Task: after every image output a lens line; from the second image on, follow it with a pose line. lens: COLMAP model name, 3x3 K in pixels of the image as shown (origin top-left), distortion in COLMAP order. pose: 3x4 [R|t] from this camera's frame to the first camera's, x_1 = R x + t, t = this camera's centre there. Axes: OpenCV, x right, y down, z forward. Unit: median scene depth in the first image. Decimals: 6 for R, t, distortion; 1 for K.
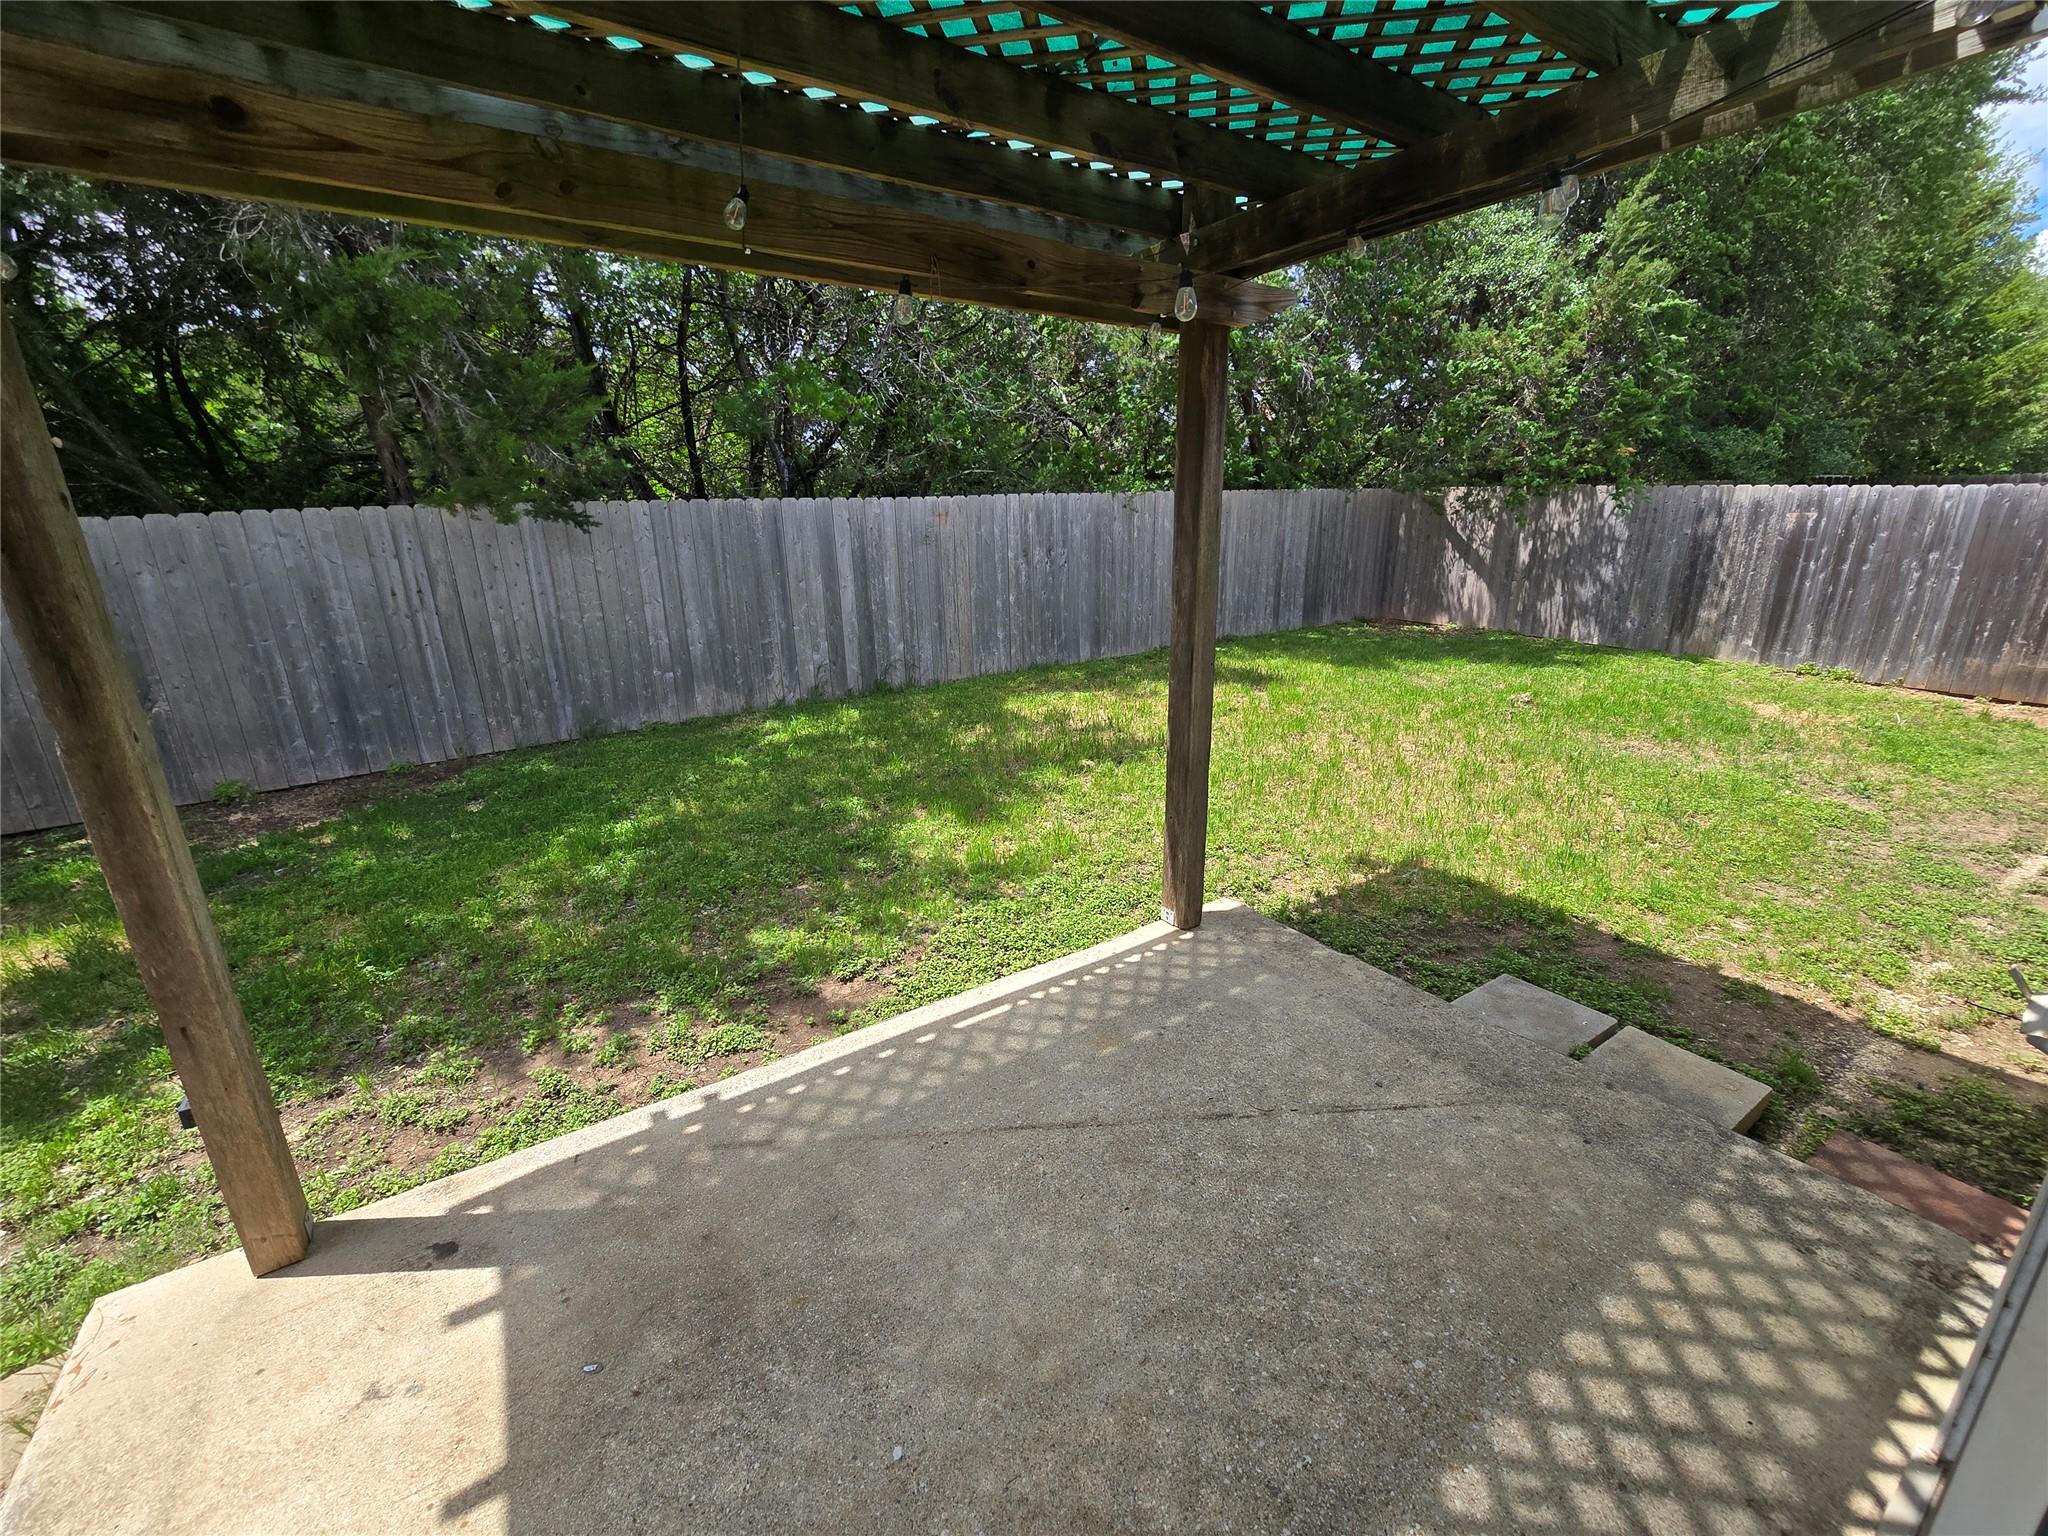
lens RADIAL K [[835.2, 0, 1030.5], [0, 835.2, 771.7], [0, 0, 1]] dist [-0.000304, 0.000194]
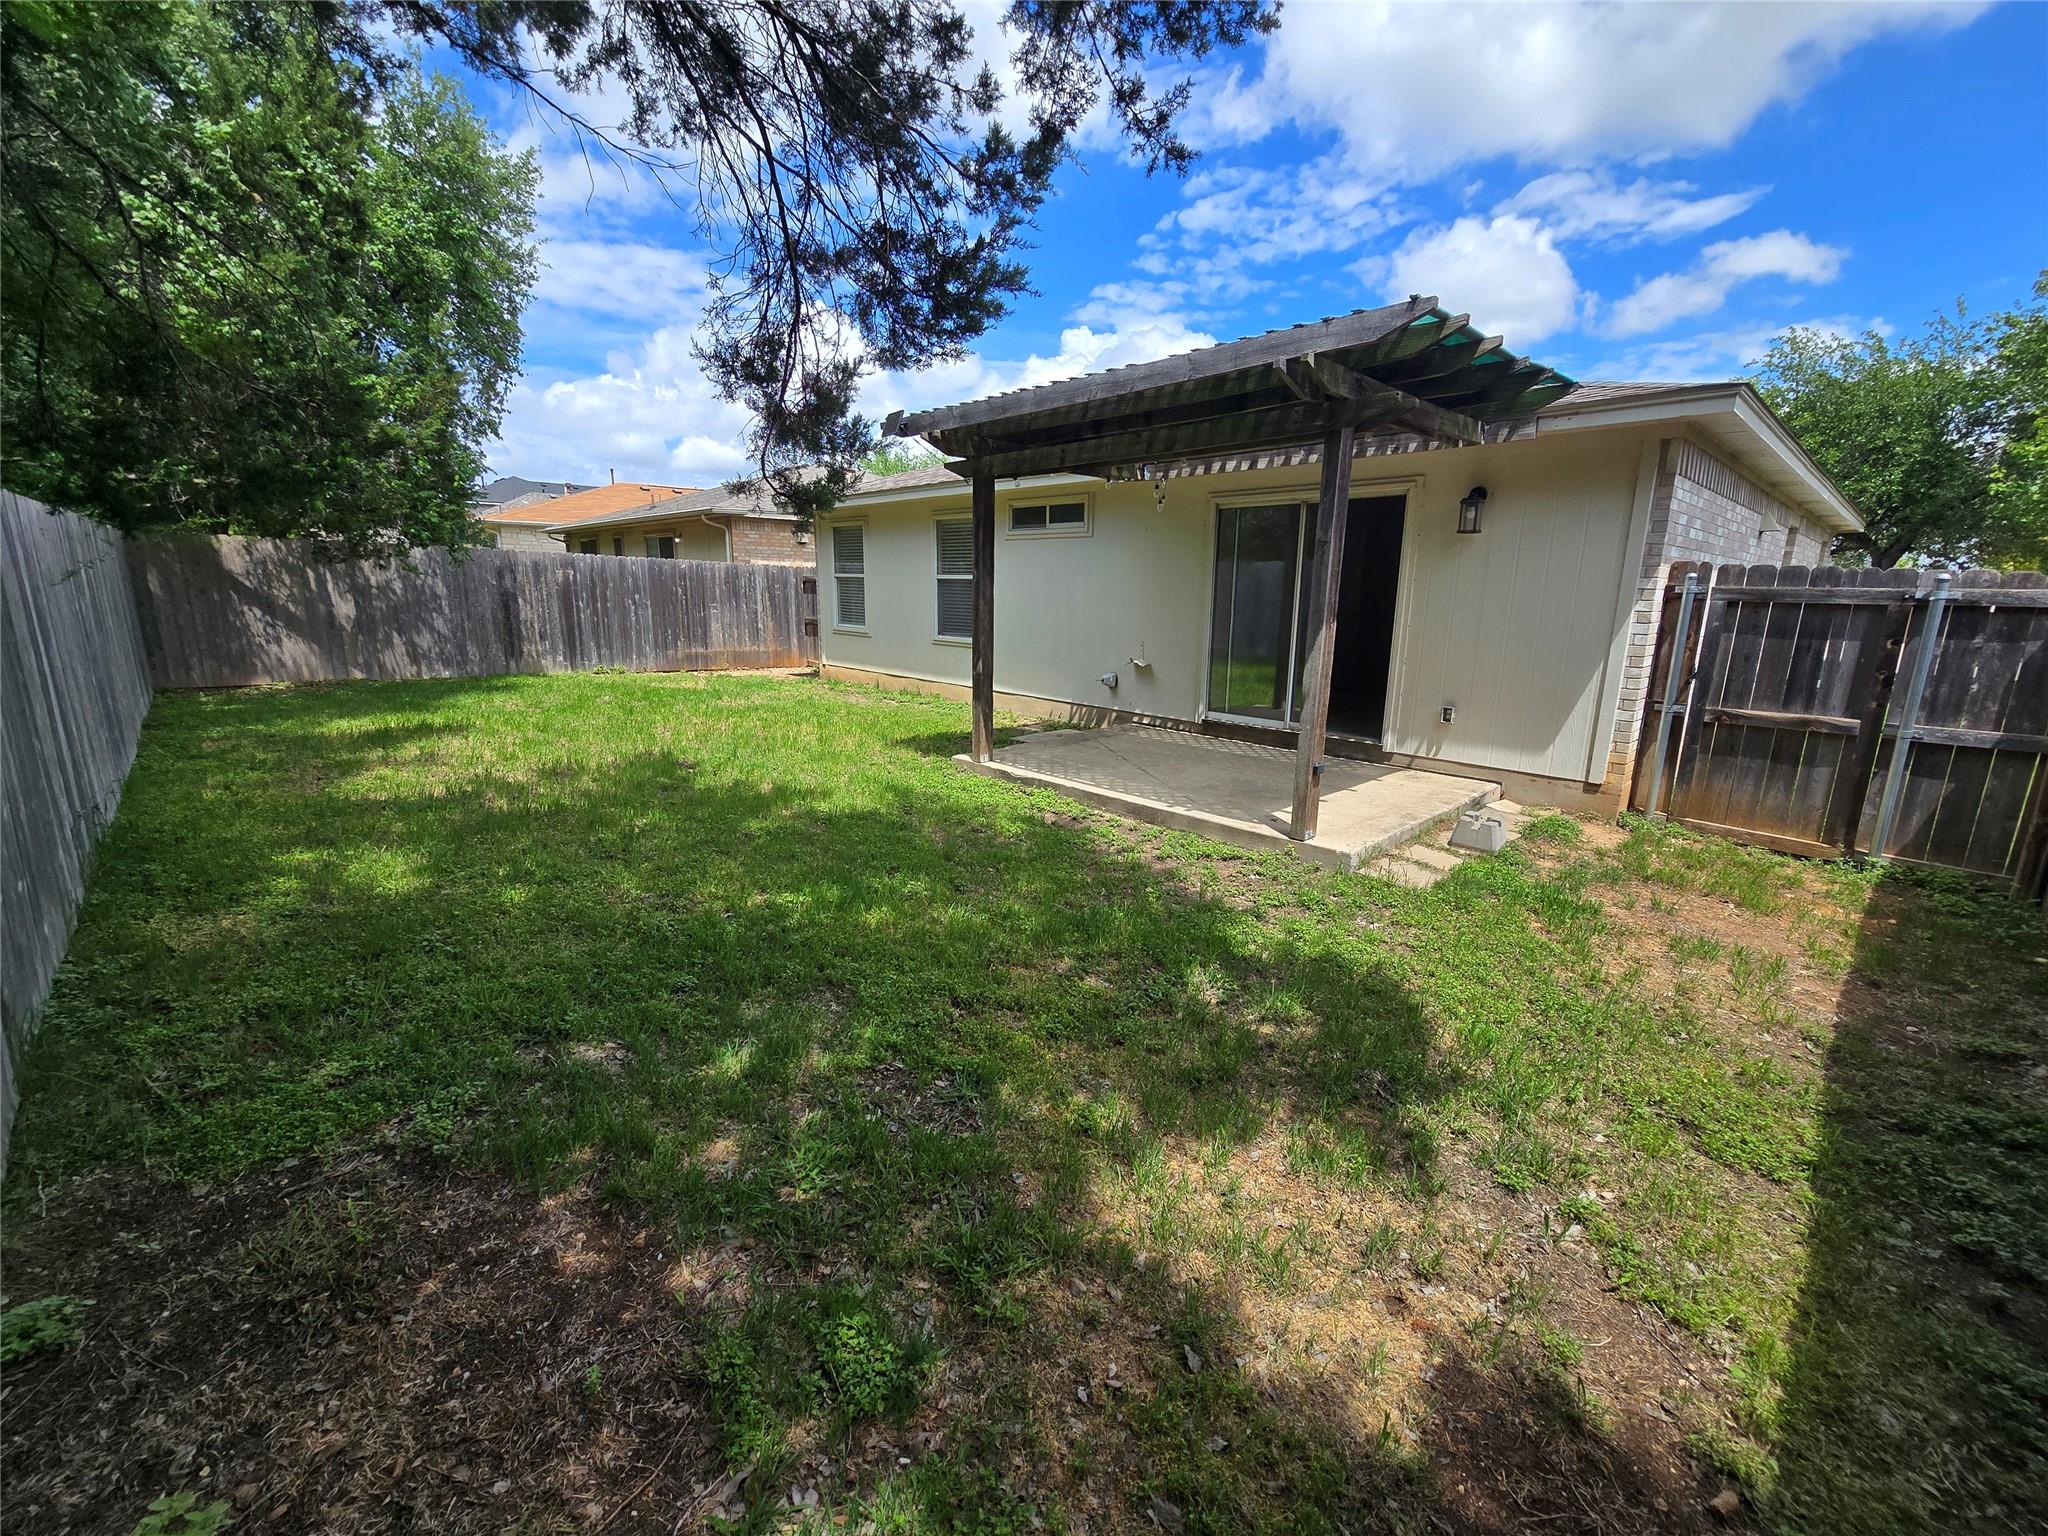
lens RADIAL K [[835.2, 0, 1030.5], [0, 835.2, 771.7], [0, 0, 1]] dist [-0.000304, 0.000194]
pose [[-0.167215, -0.208004, 0.963729, -0.775762], [0.287762, 0.924632, 0.249495, -0.113495], [-0.942991, 0.319044, -0.094756, 0.485013]]
